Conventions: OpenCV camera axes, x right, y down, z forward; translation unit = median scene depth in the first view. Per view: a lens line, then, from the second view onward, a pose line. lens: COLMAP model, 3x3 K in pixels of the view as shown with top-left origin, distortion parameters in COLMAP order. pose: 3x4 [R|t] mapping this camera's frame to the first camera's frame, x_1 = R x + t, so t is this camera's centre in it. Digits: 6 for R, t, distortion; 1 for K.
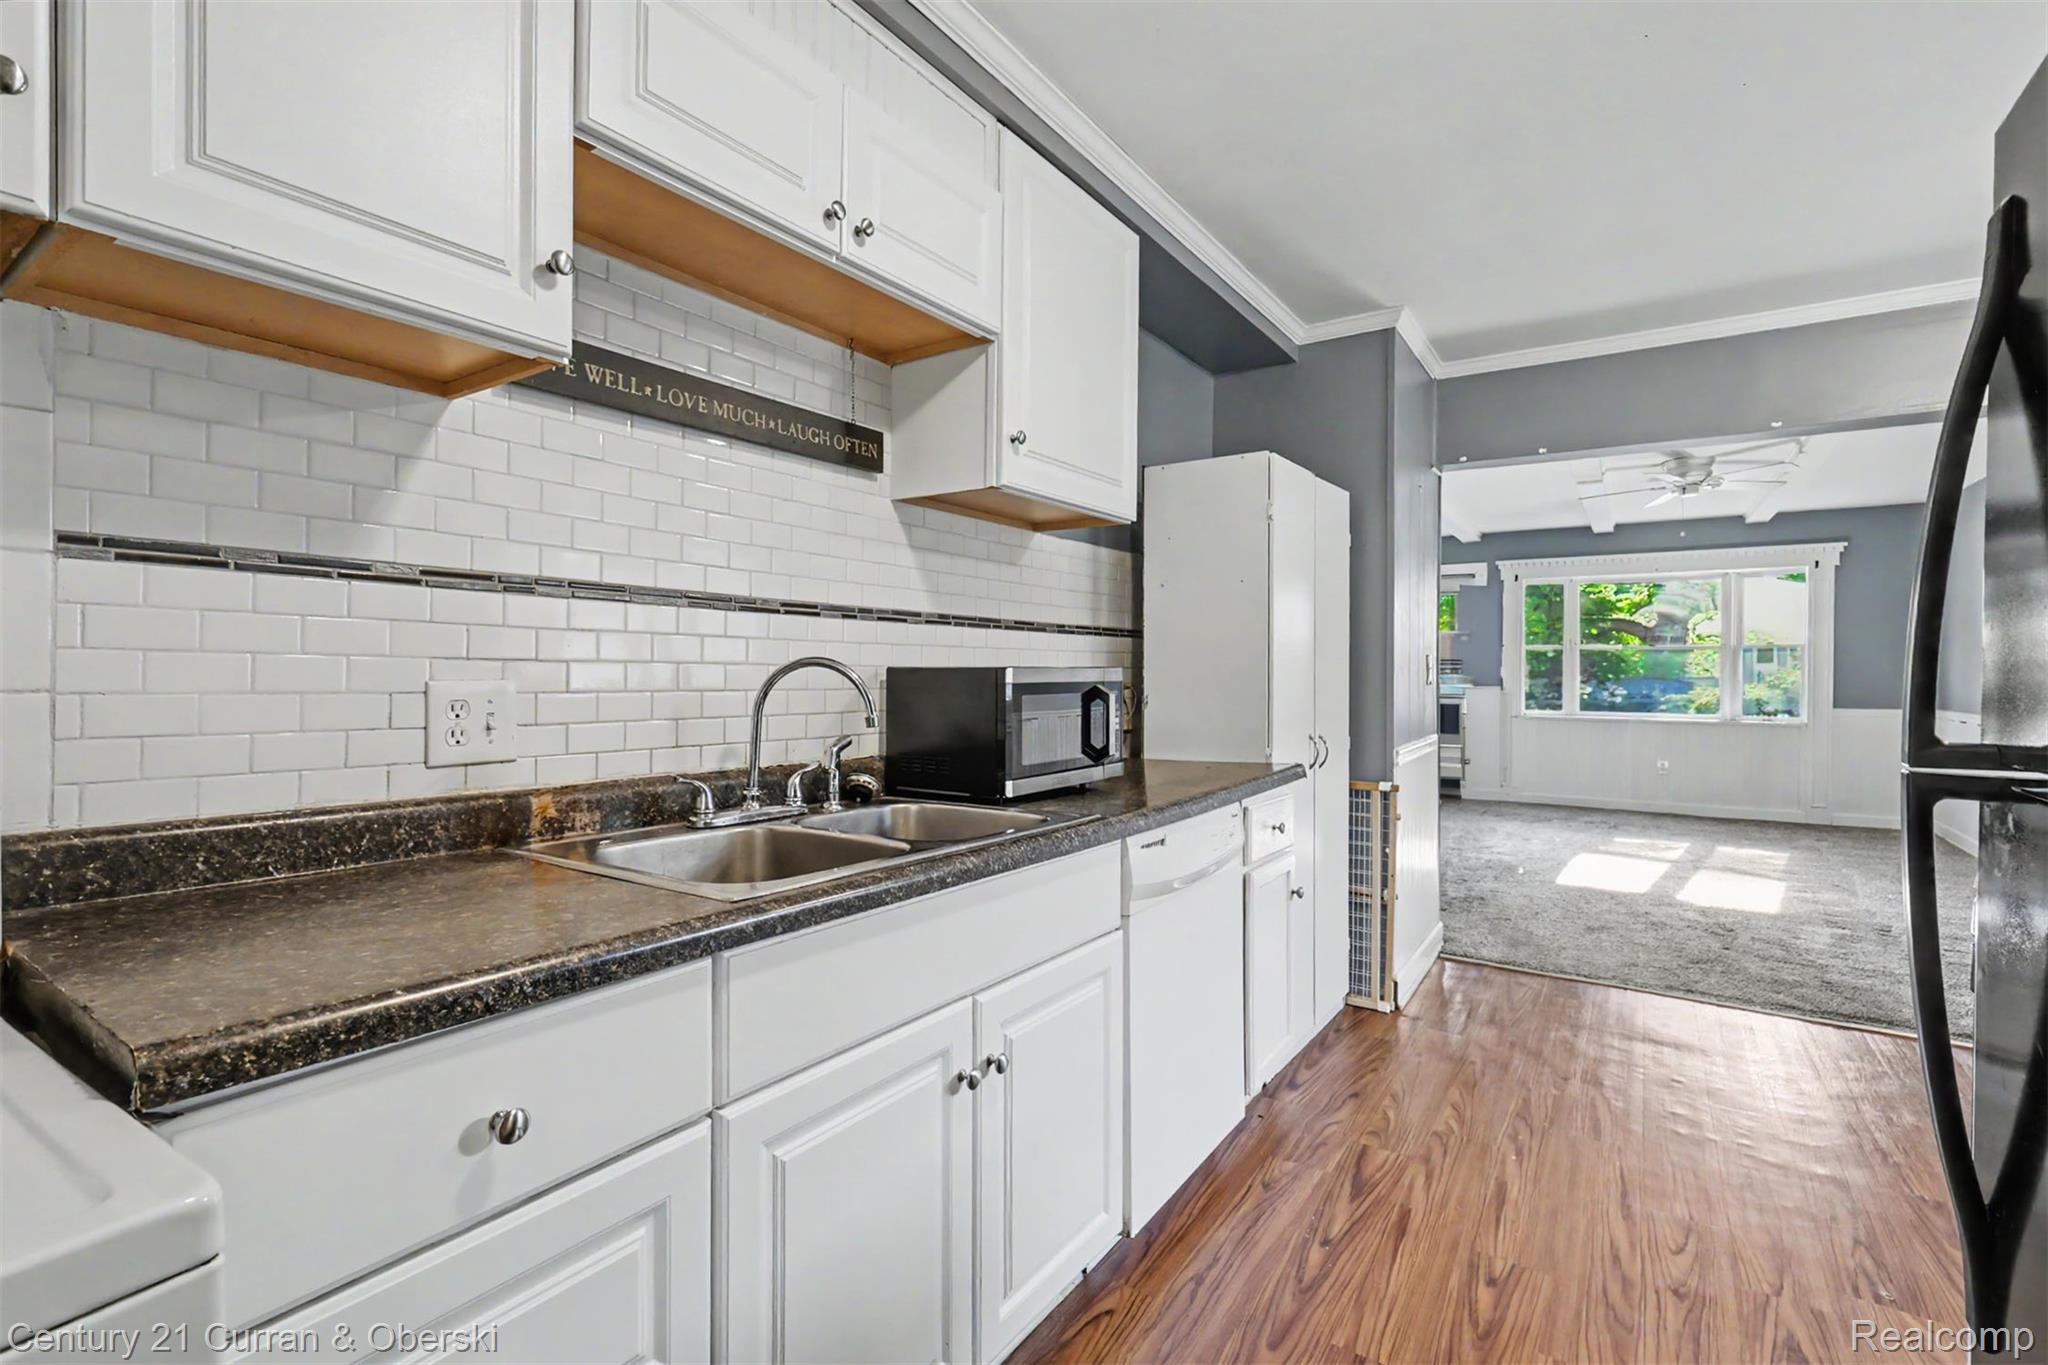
lens RADIAL K [[900.6, 0, 1035.1], [0, 900.6, 674.4], [0, 0, 1]] dist [0.001534, 0.000699]
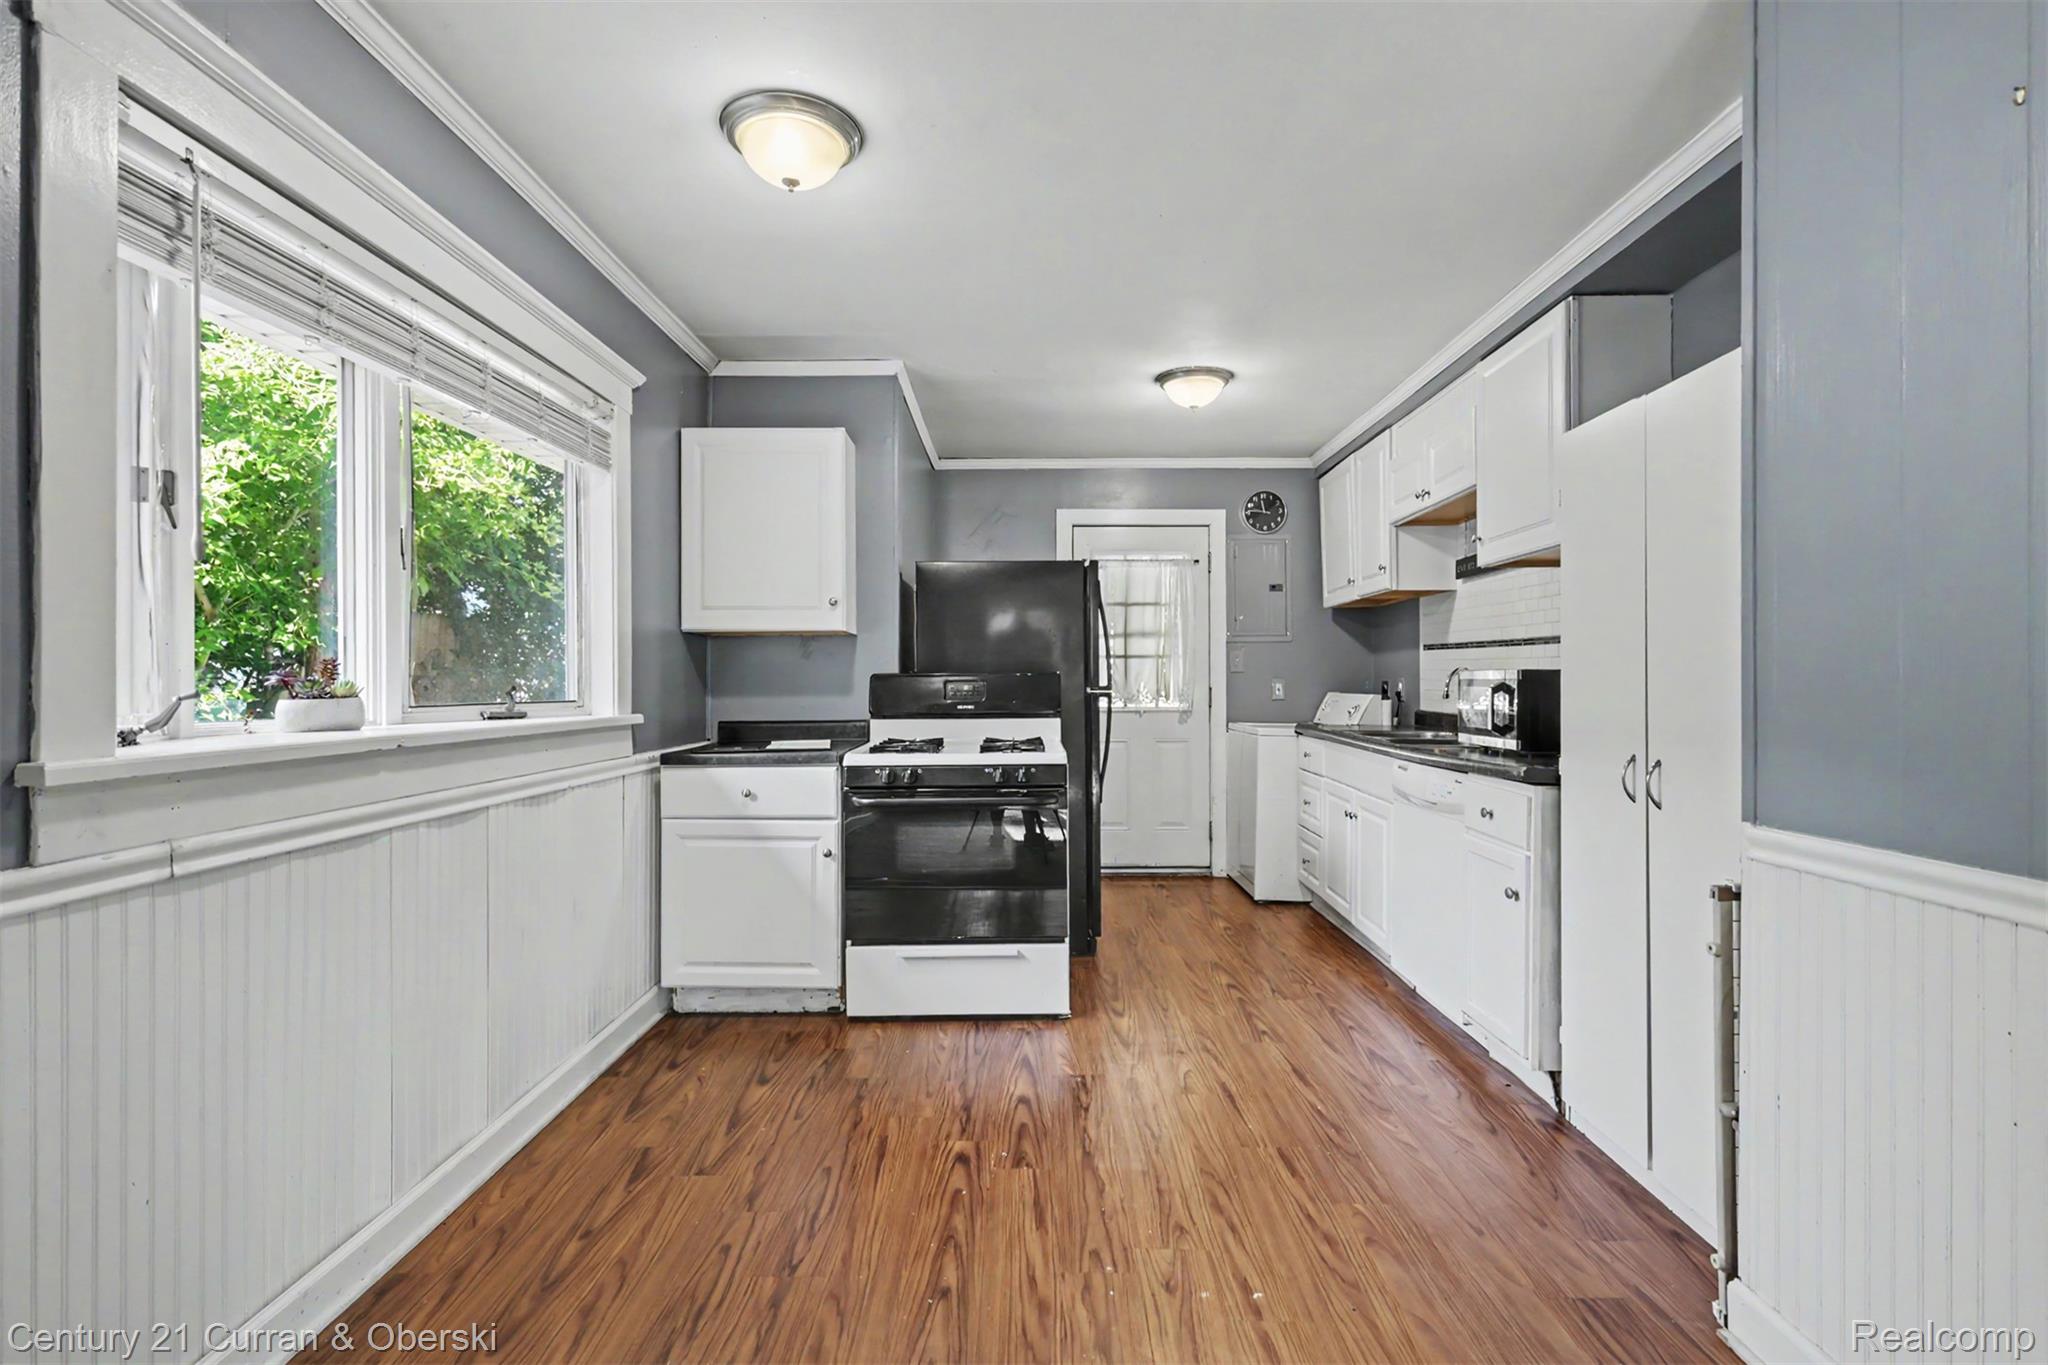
lens RADIAL K [[948.9, 0, 1024.0], [0, 948.9, 682.5], [0, 0, 1]] dist [0.003774, -0.000117]
pose [[-0.837277, -0.002674, -0.546772, 1.865381], [-0.007073, 0.999957, 0.005941, 0.010638], [0.546733, 0.008842, -0.837260, 2.245571]]
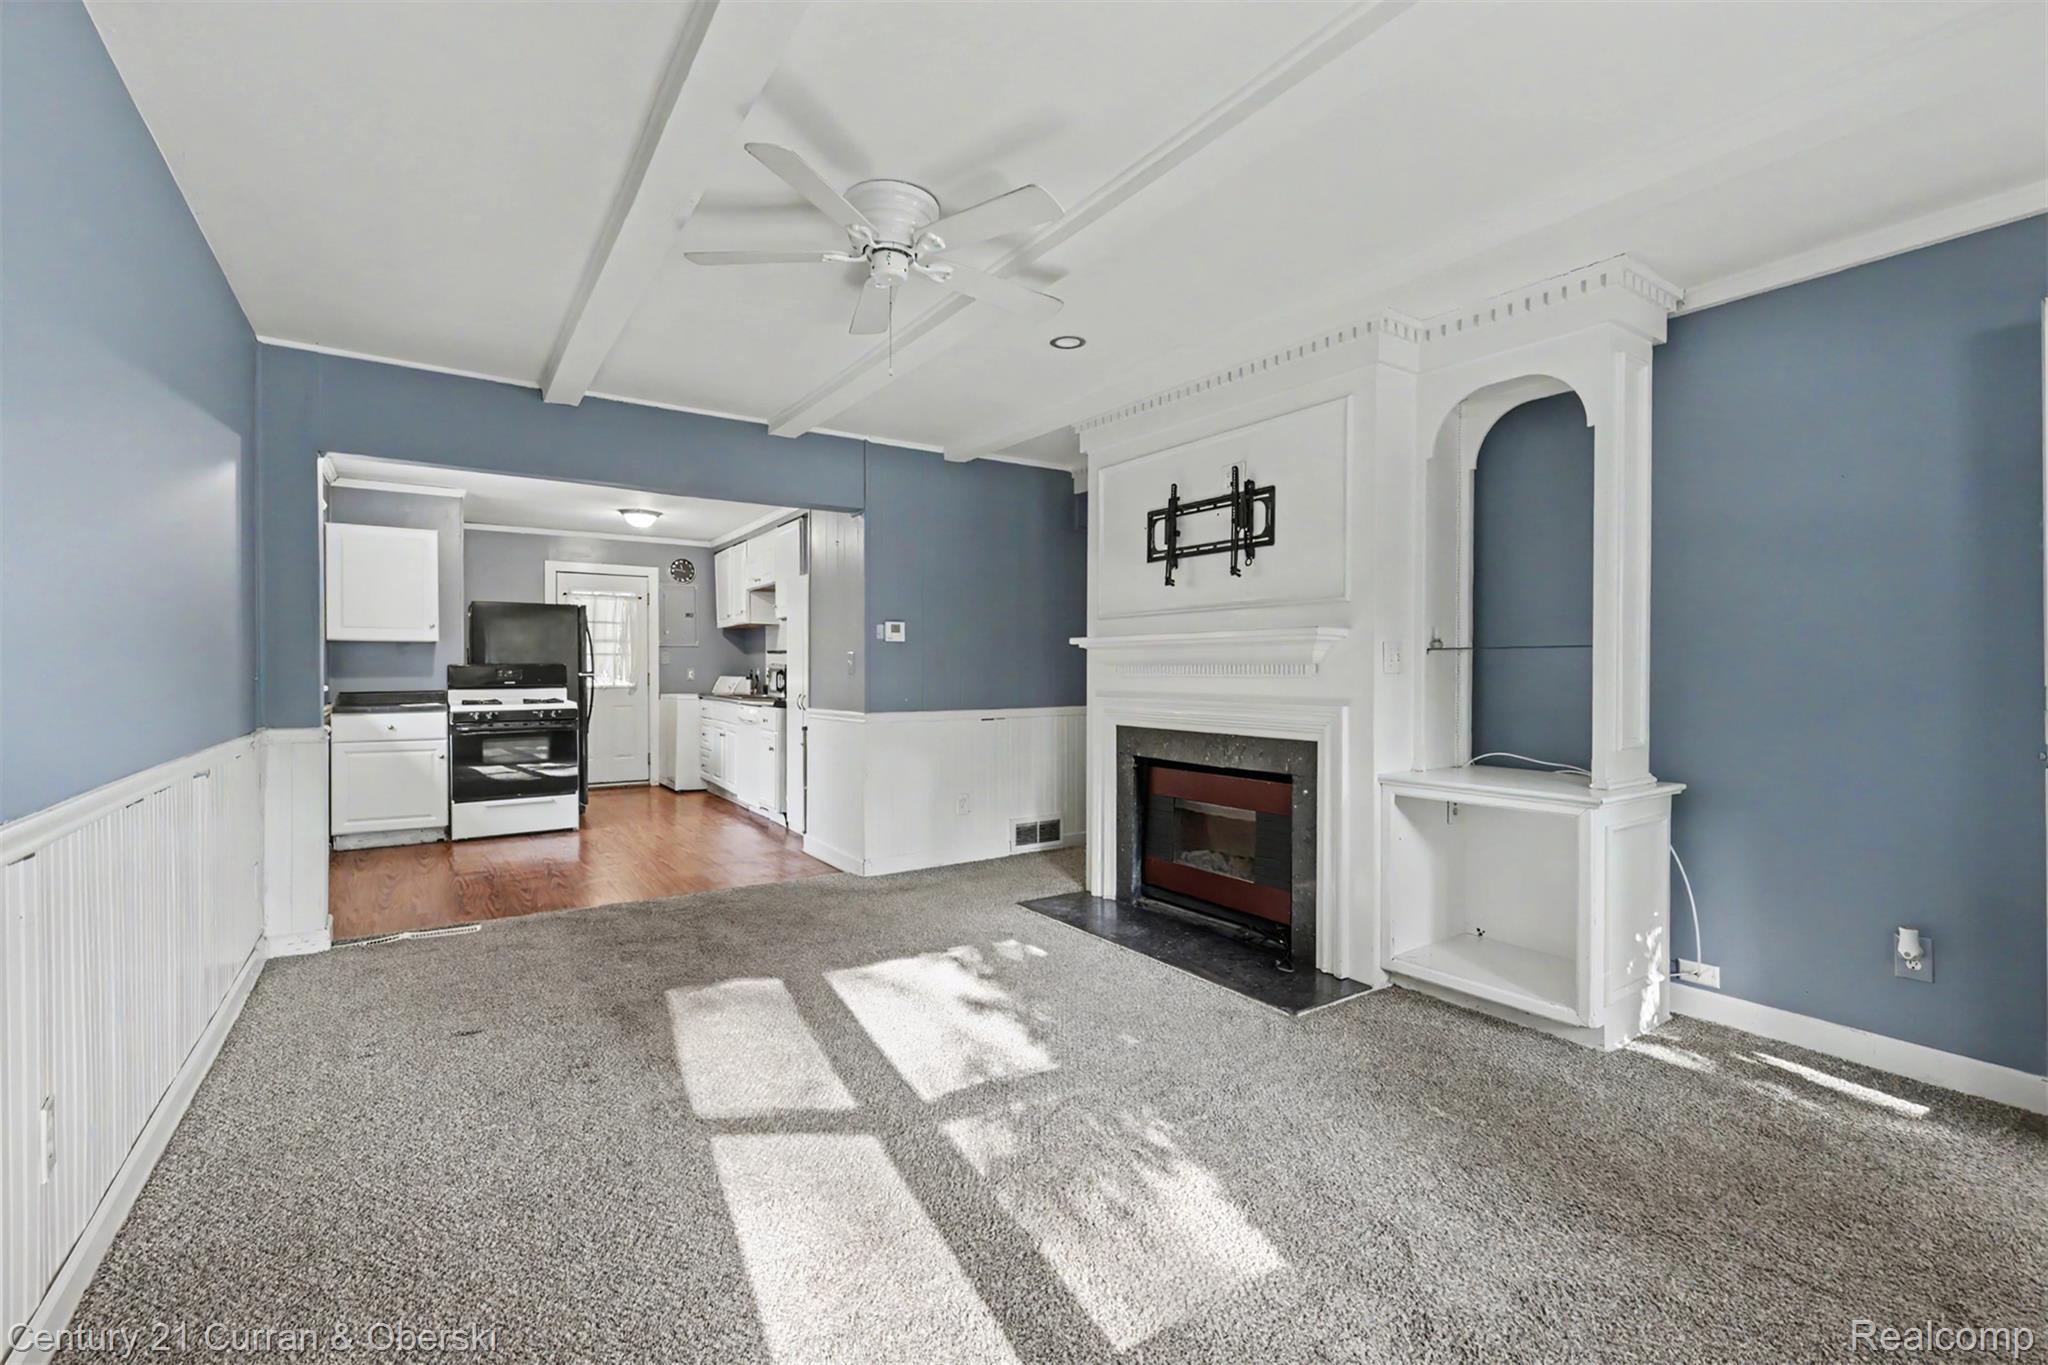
lens RADIAL K [[900.6, 0, 1035.1], [0, 900.6, 674.4], [0, 0, 1]] dist [0.001534, 0.000699]
pose [[-0.380326, -0.000019, -0.924853, 3.485869], [-0.009337, 0.999949, 0.003819, 0.009974], [0.924805, 0.010088, -0.380307, 3.882983]]
